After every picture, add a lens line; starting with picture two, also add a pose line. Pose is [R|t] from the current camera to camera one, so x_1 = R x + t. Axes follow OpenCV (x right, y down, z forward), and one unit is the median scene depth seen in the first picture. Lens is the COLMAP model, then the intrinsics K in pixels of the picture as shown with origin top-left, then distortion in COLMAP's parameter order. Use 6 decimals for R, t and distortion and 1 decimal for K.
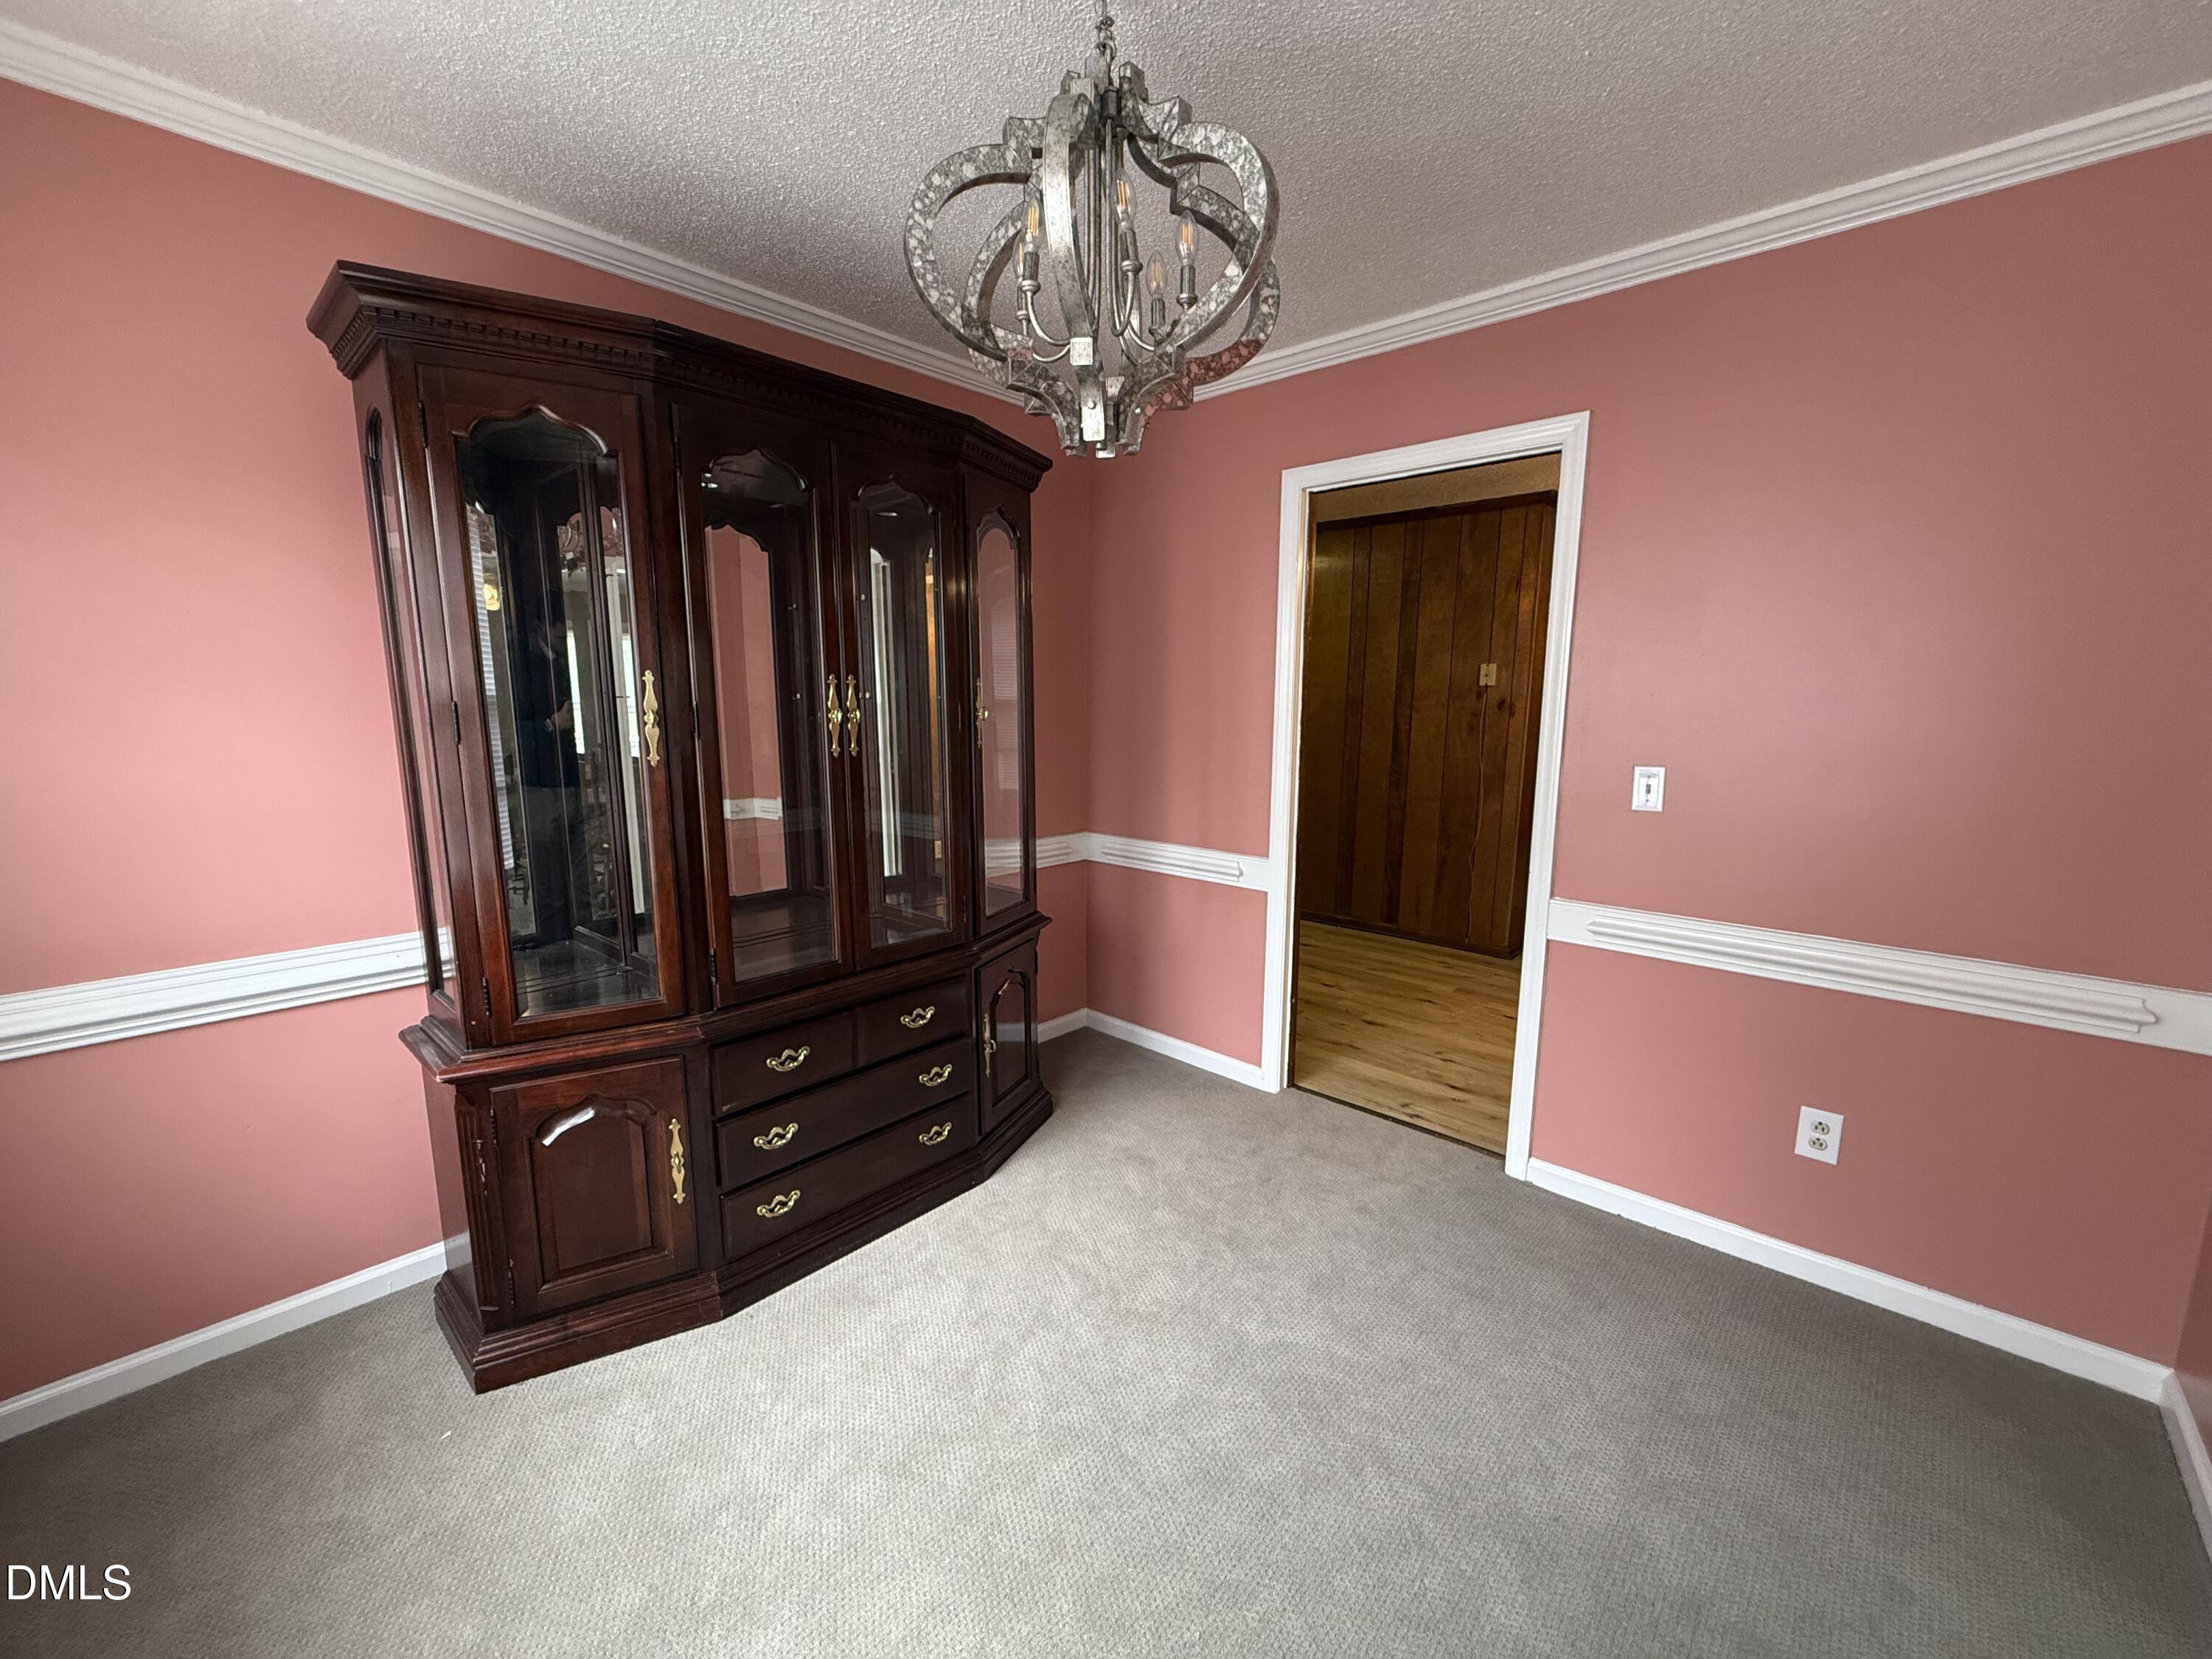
lens RADIAL K [[882.4, 0, 1108.0], [0, 882.4, 828.2], [0, 0, 1]] dist [0.001496, -0.000791]
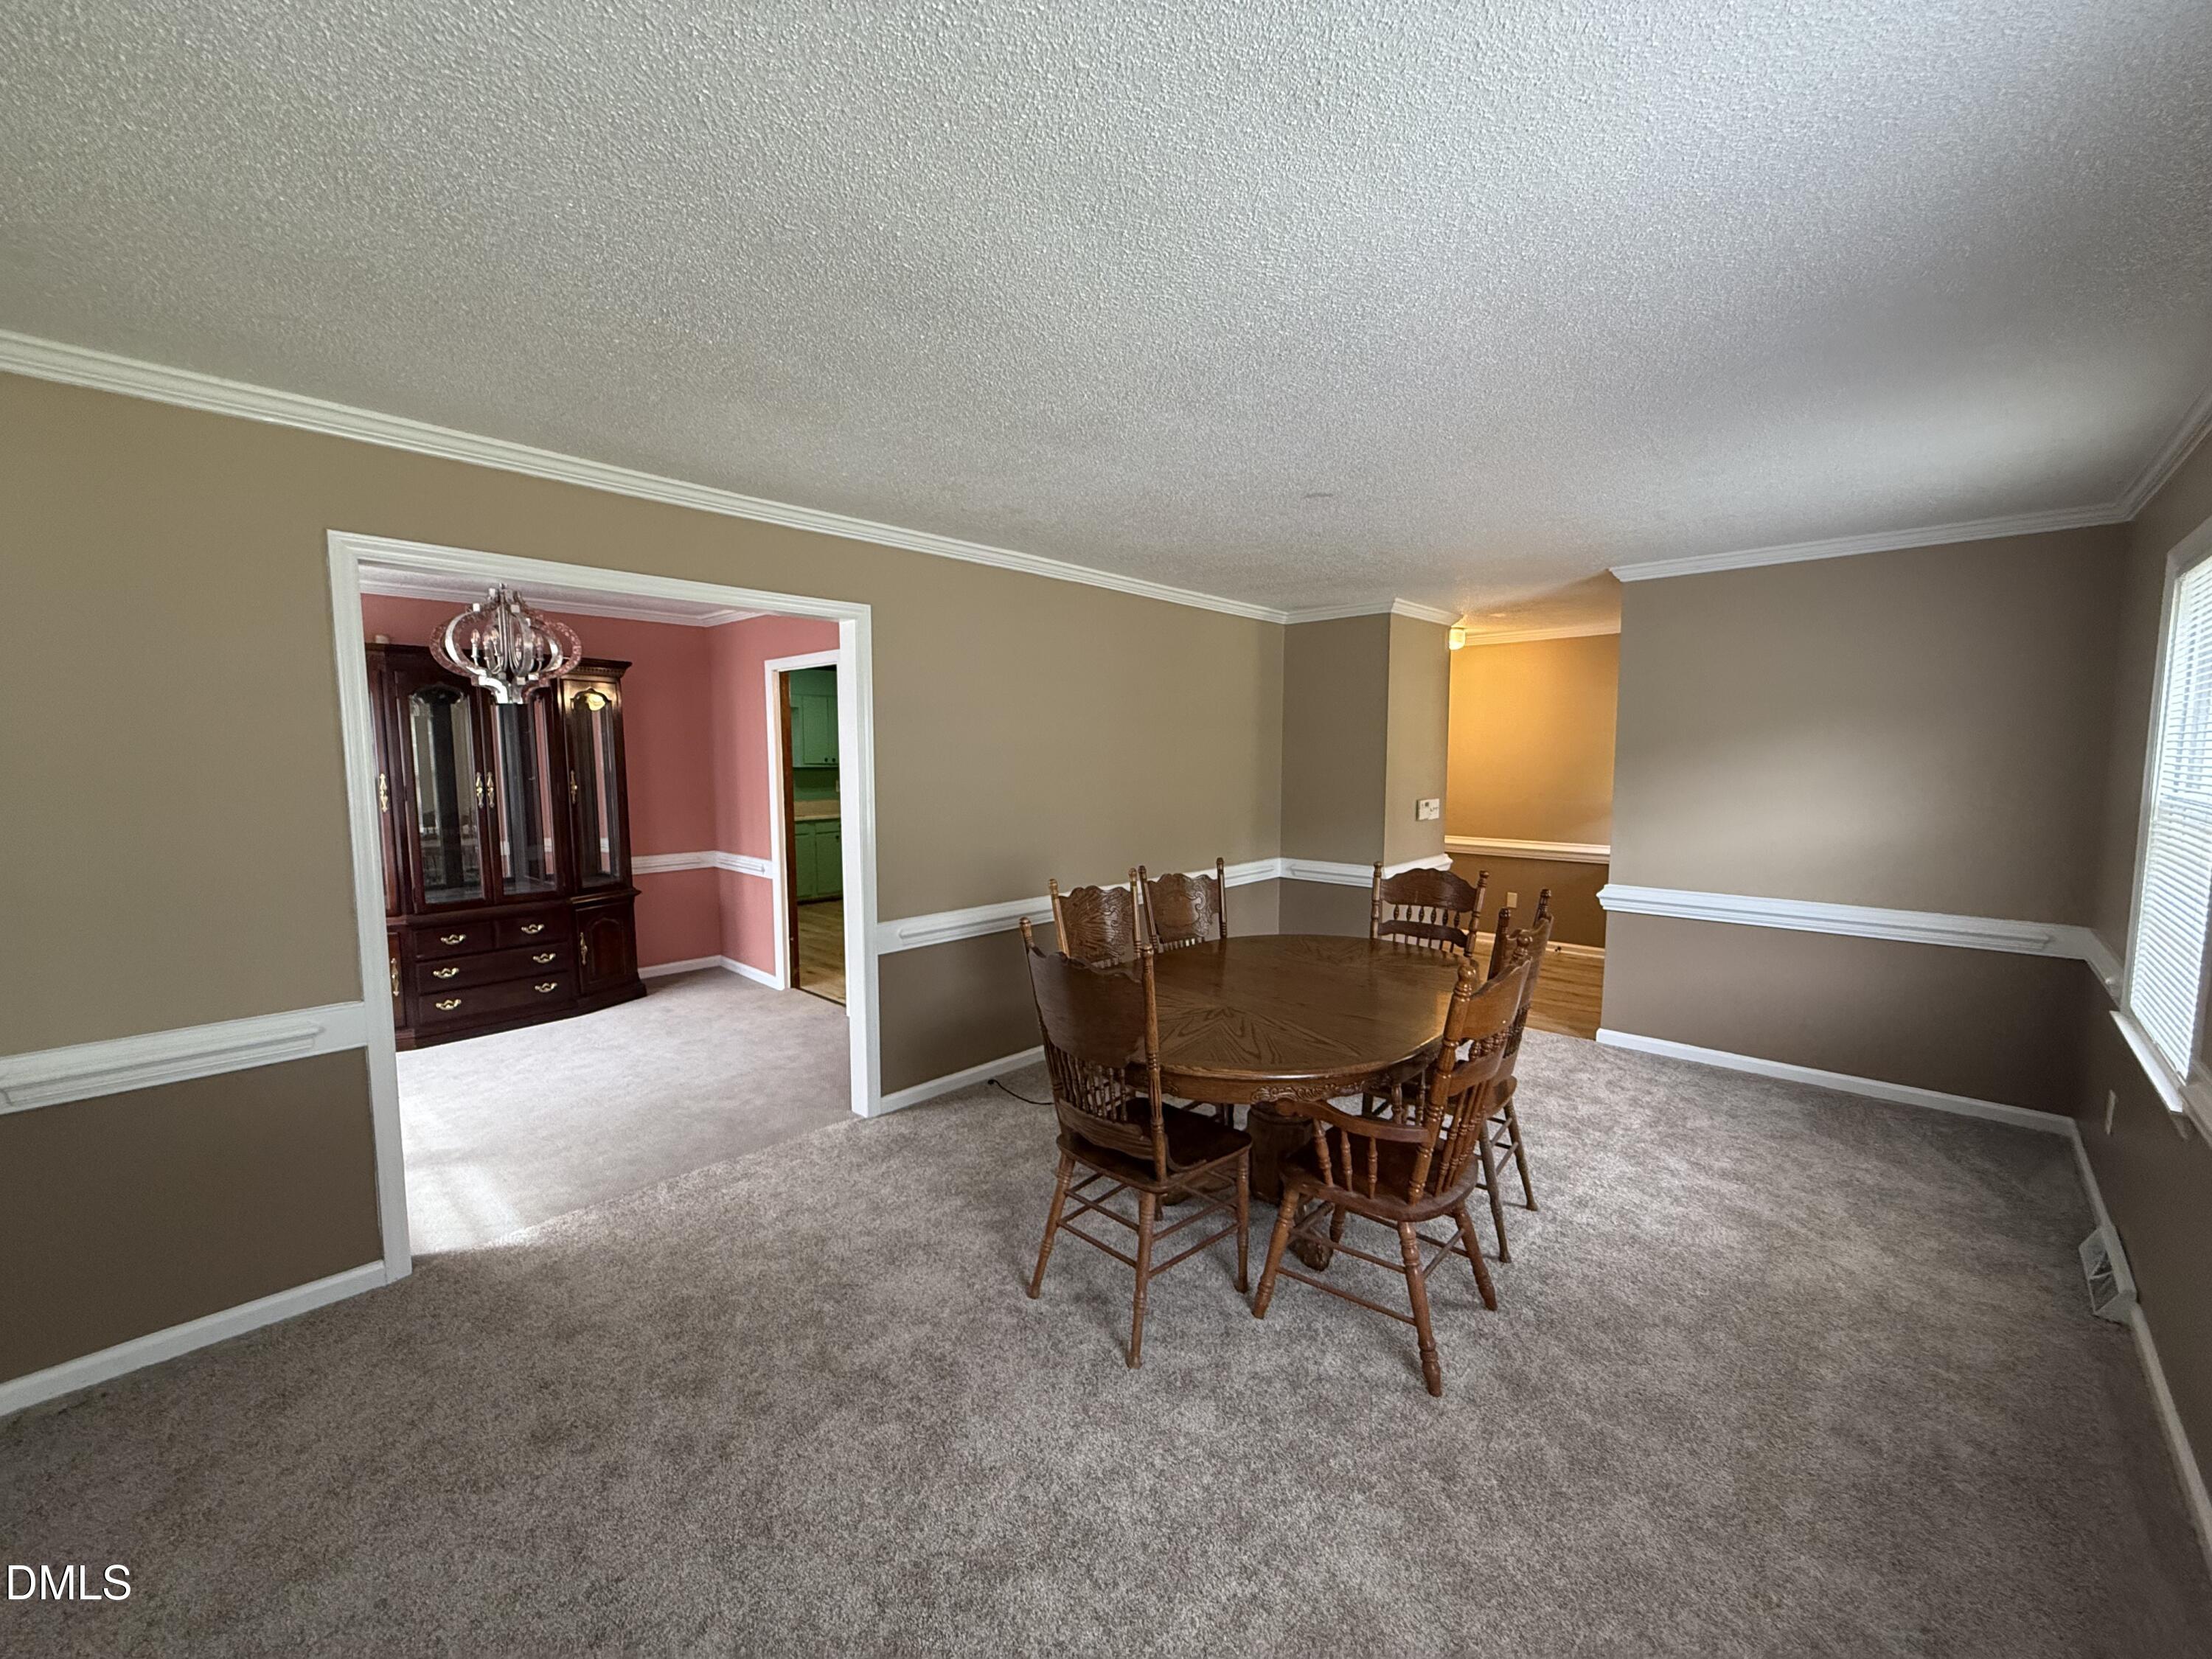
lens RADIAL K [[882.4, 0, 1111.0], [0, 882.4, 830.9], [0, 0, 1]] dist [0.001496, -0.000791]
pose [[0.999810, -0.008552, -0.017510, 1.206992], [0.007500, 0.998213, -0.059287, 0.112440], [0.017986, 0.059145, 0.998087, -1.108820]]
